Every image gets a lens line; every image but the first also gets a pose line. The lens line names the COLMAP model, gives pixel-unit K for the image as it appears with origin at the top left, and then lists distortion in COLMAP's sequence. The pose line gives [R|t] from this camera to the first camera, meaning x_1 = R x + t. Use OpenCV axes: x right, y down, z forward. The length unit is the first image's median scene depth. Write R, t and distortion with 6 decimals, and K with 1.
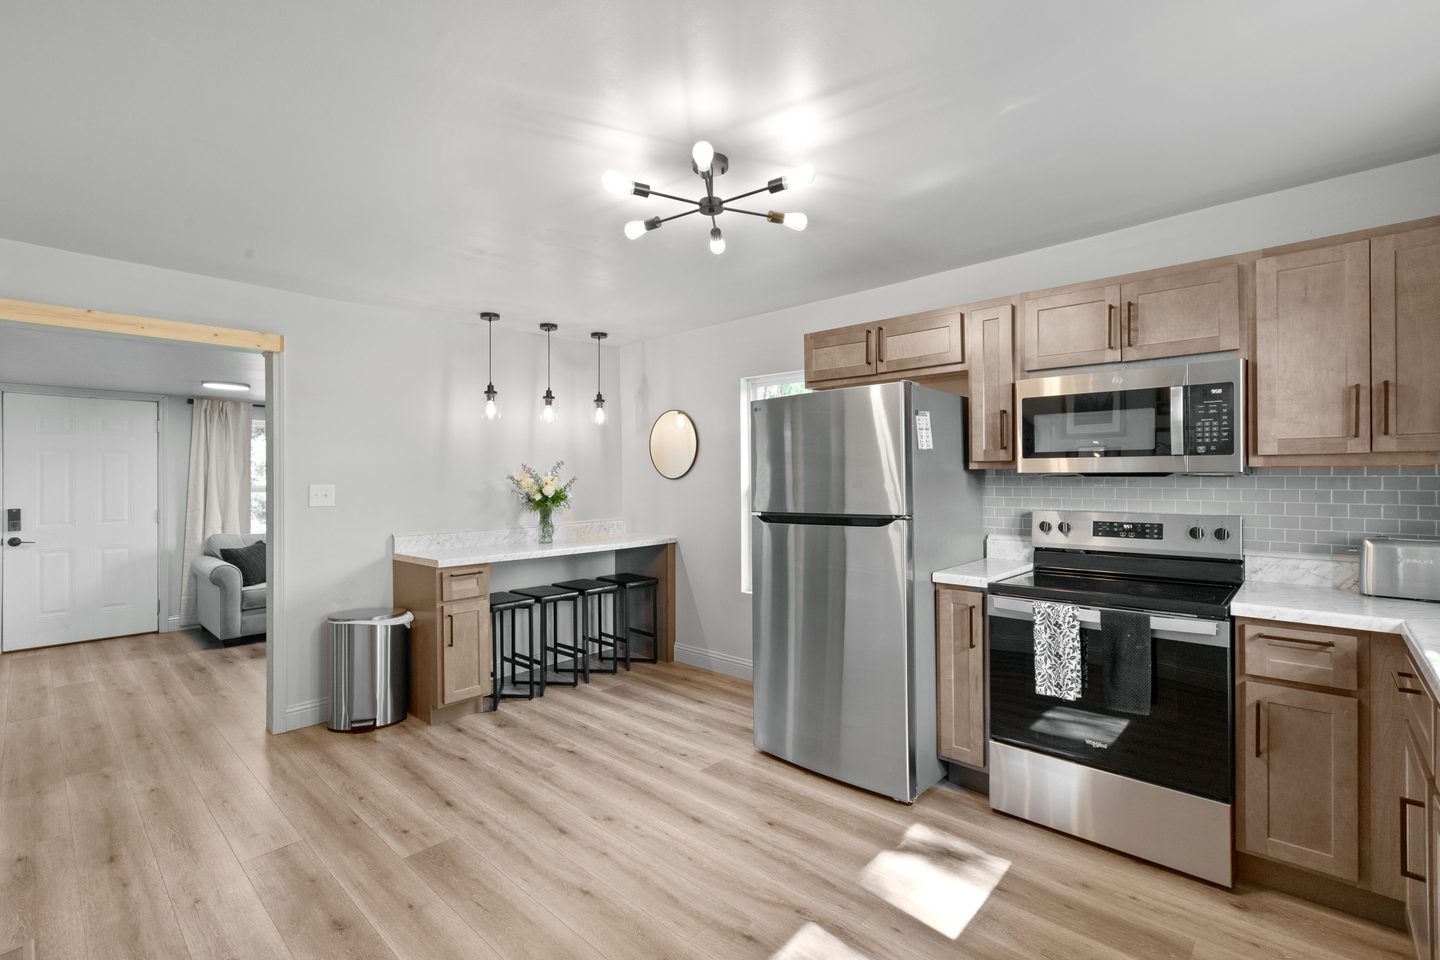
lens RADIAL K [[644.0, 0, 720.0], [0, 644.0, 480.0], [0, 0, 1]] dist [0.000368, -0.000206]
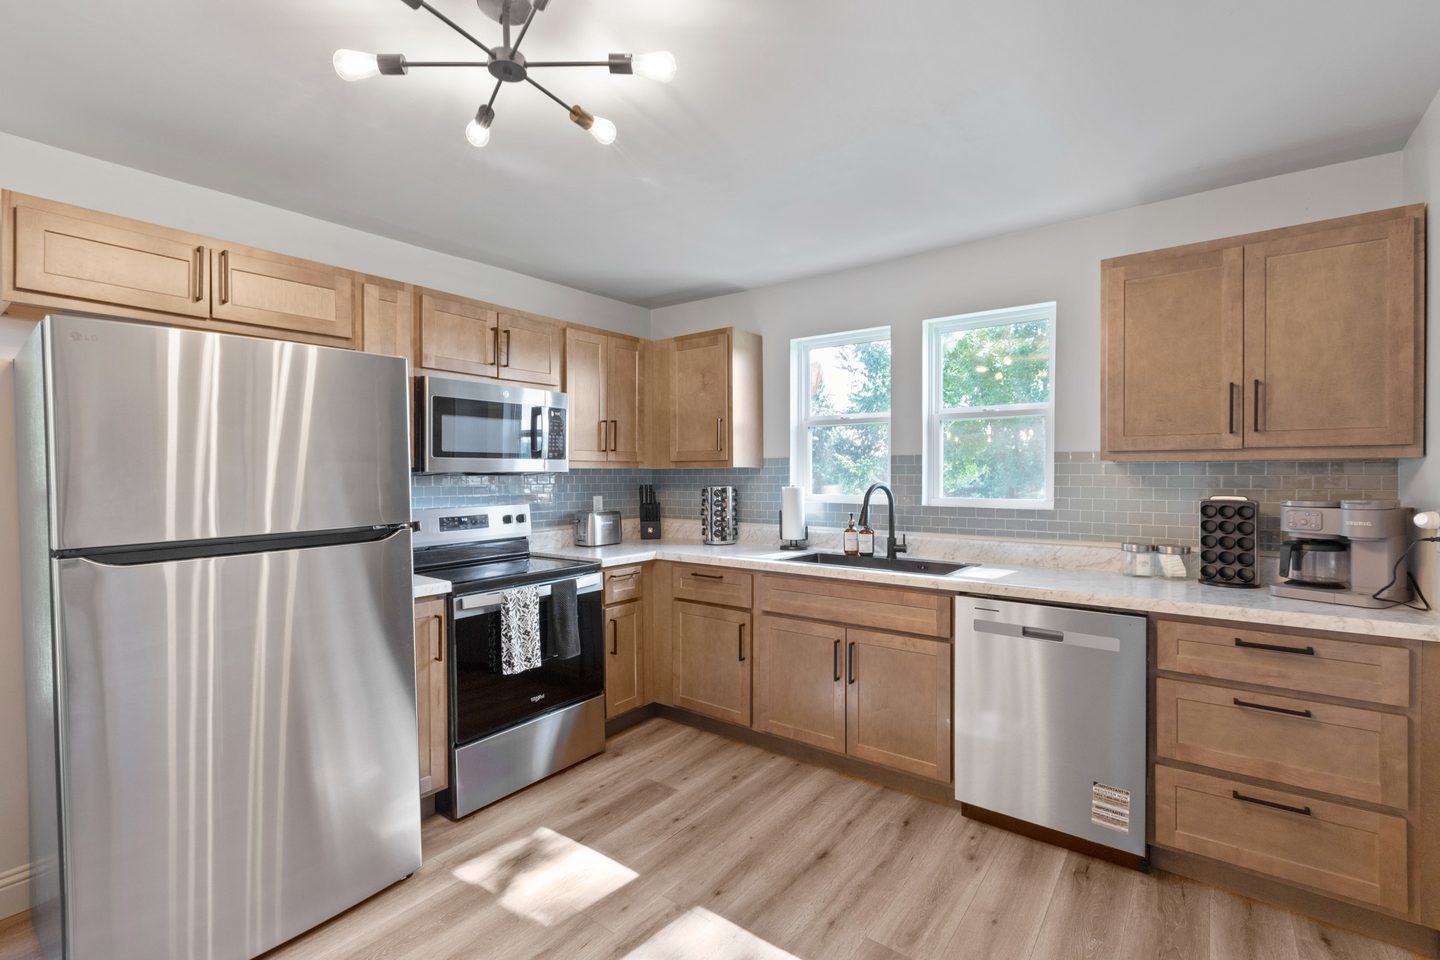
lens RADIAL K [[644.0, 0, 720.0], [0, 644.0, 480.0], [0, 0, 1]] dist [0.000368, -0.000206]
pose [[-0.102263, -0.003862, 0.994750, -0.634596], [0.012134, 0.999913, 0.005129, 0.002430], [-0.994683, 0.012595, -0.102207, 0.772206]]
